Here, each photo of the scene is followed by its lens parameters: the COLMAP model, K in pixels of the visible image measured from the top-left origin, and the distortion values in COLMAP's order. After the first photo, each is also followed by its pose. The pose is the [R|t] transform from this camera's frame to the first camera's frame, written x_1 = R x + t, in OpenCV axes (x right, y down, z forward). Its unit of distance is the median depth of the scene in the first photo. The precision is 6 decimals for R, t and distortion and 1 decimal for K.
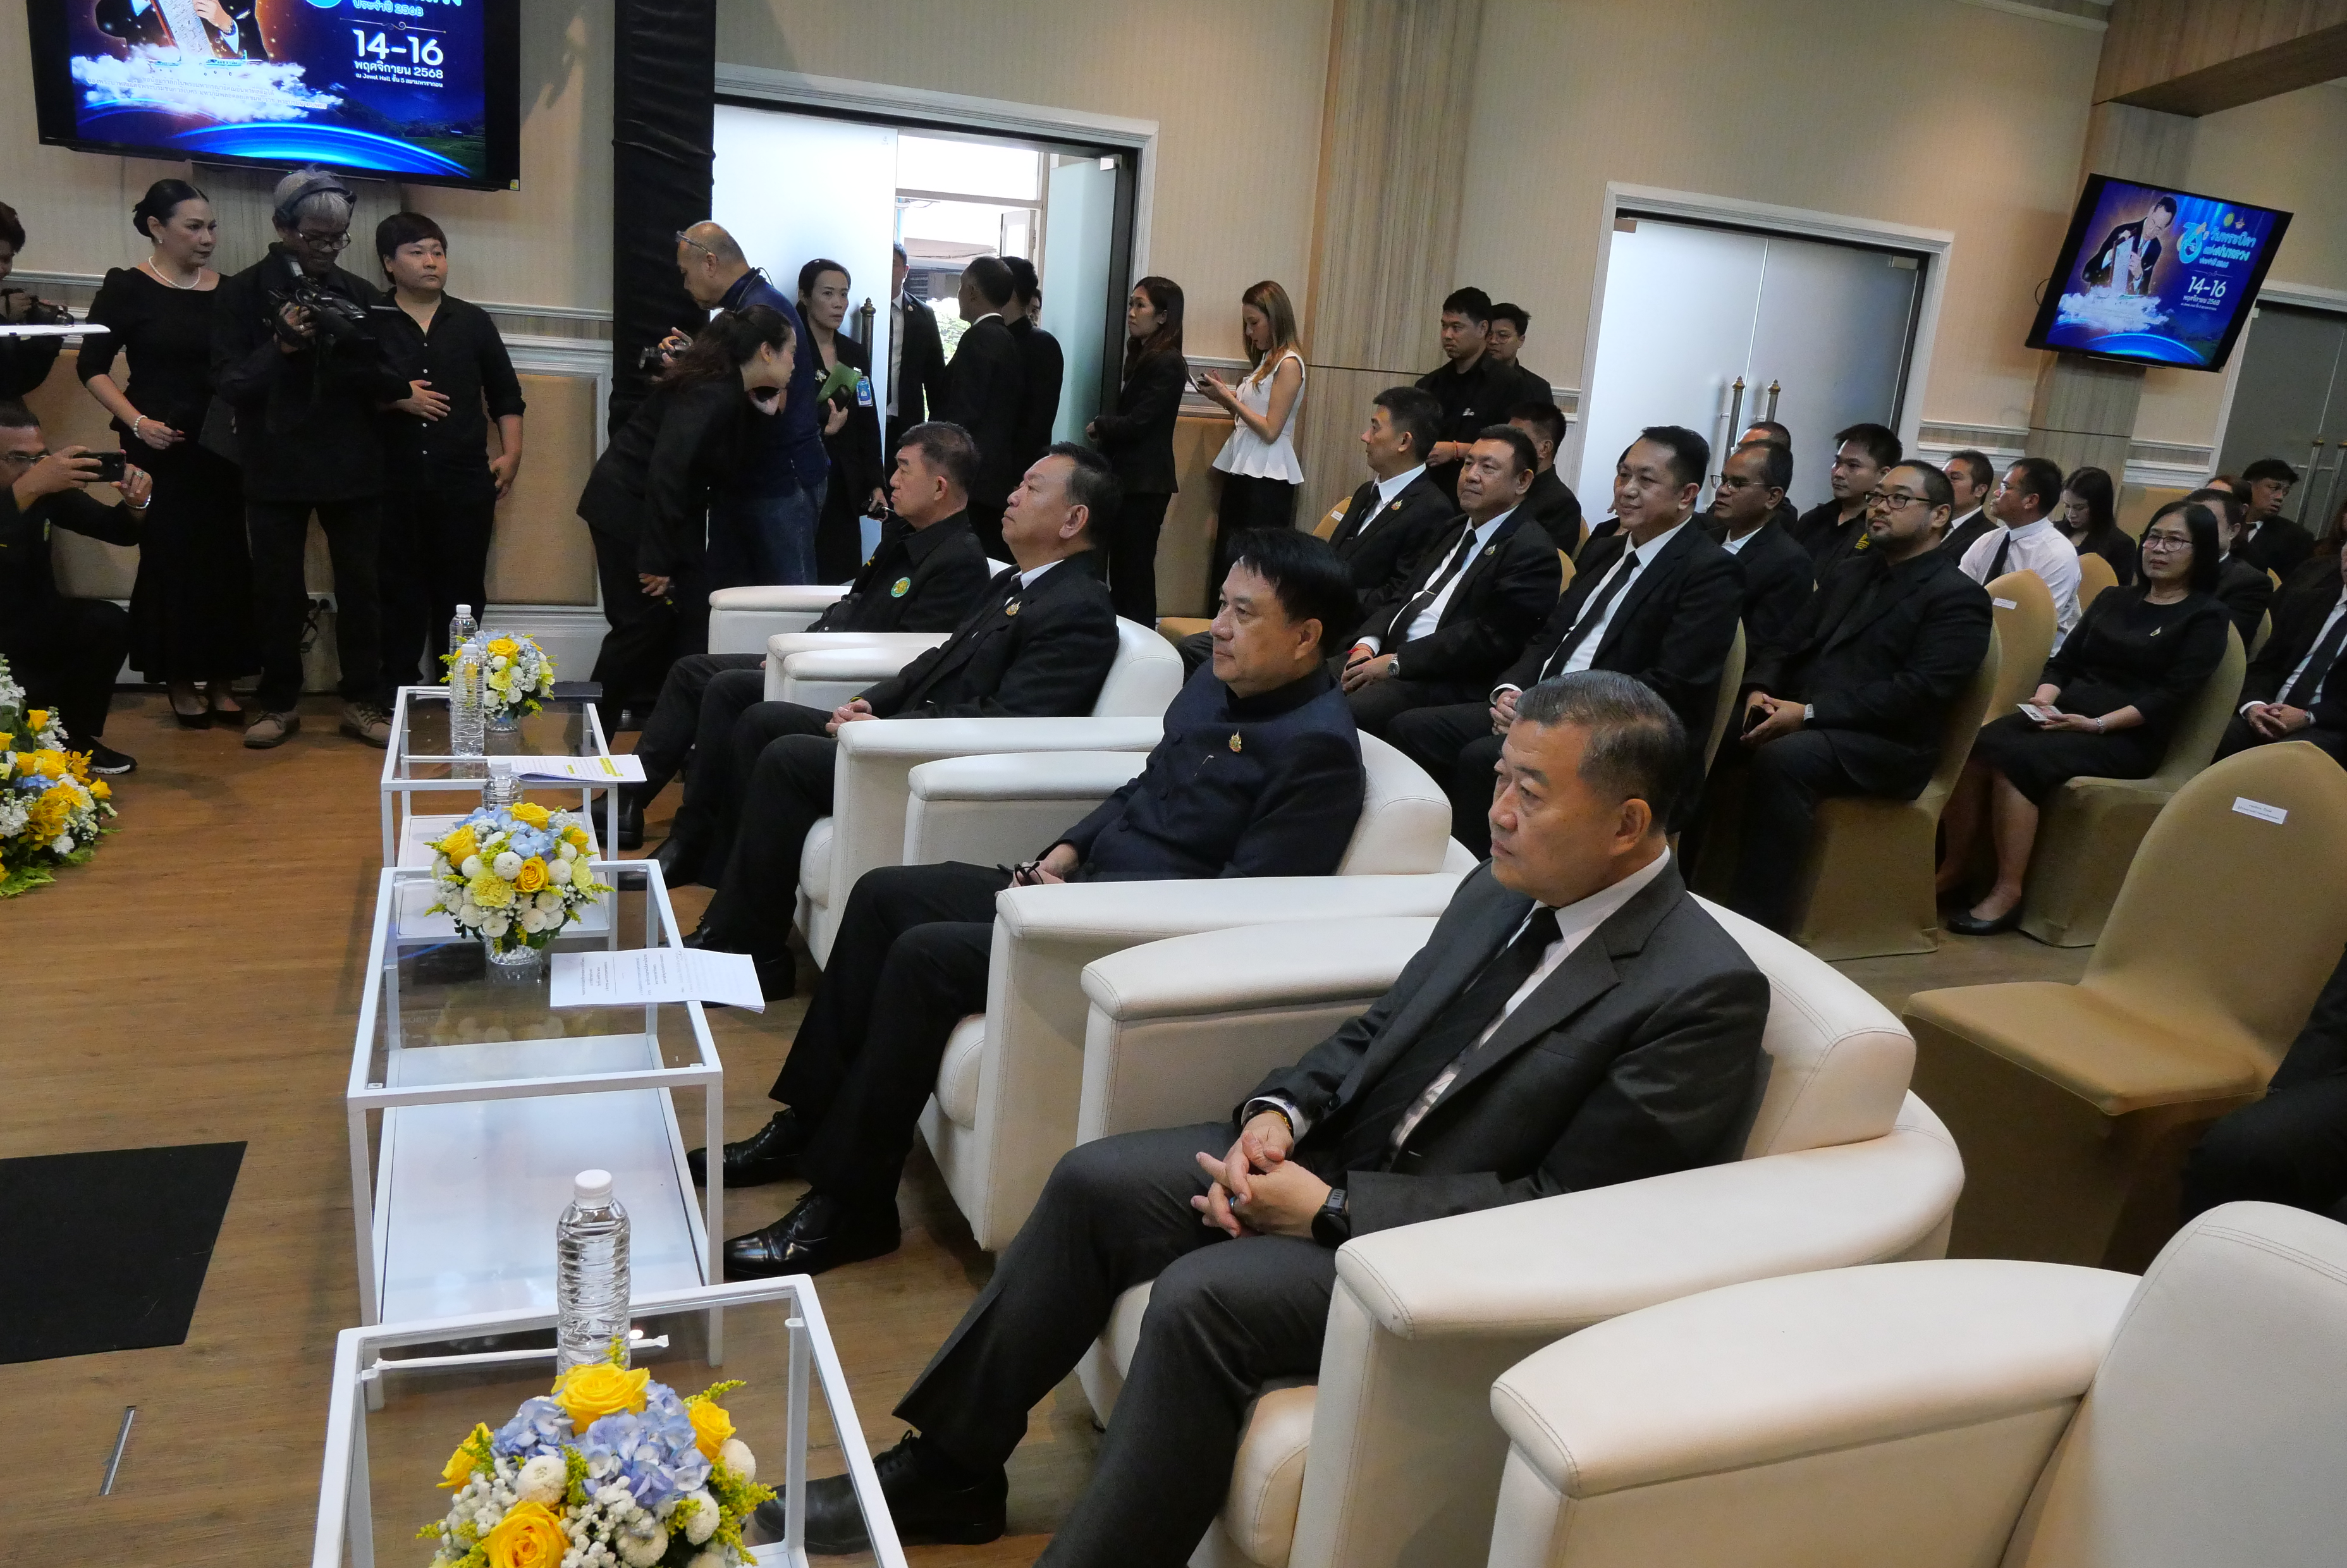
lens RADIAL K [[1676.6, 0, 1174.0], [0, 1676.6, 790.9], [0, 0, 1]] dist [-0.050926, 0.018516]
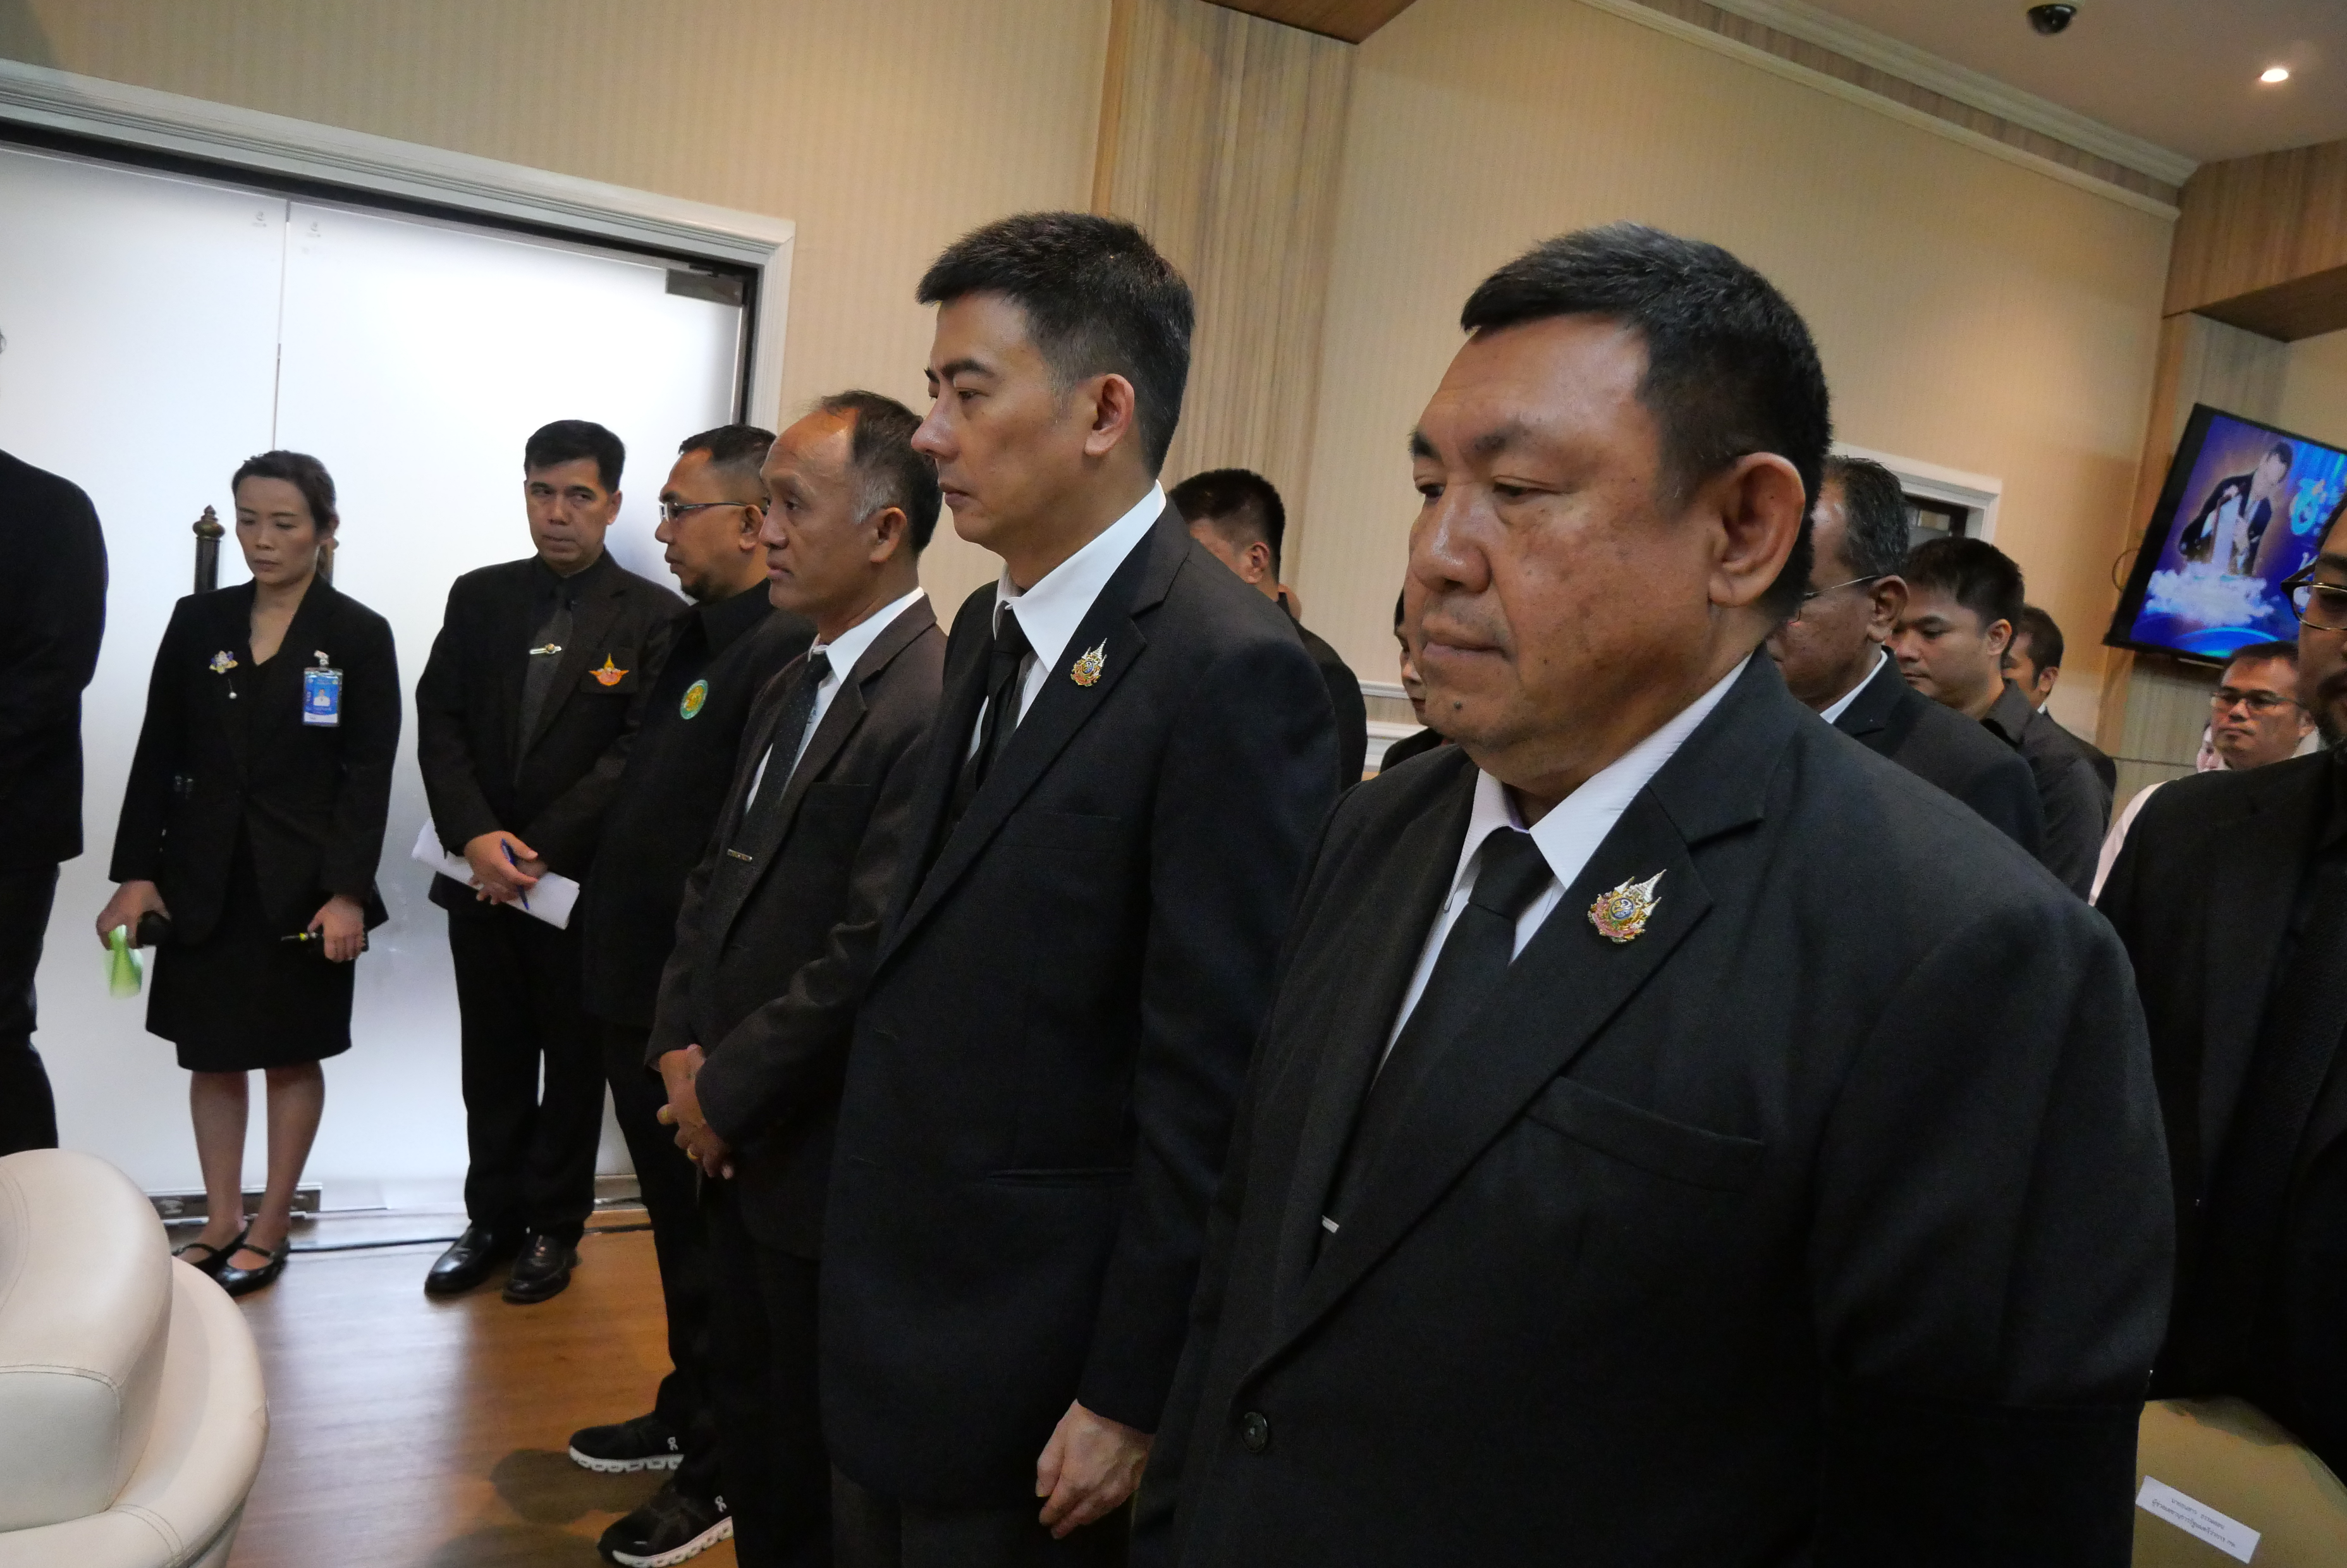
lens RADIAL K [[1676.6, 0, 1166.1], [0, 1676.6, 797.0], [0, 0, 1]] dist [-0.050926, 0.018516]
pose [[0.992957, 0.017611, 0.117159, 0.044969], [-0.000049, 0.988952, -0.148239, -0.106310], [-0.118476, 0.147189, 0.981987, 0.388732]]
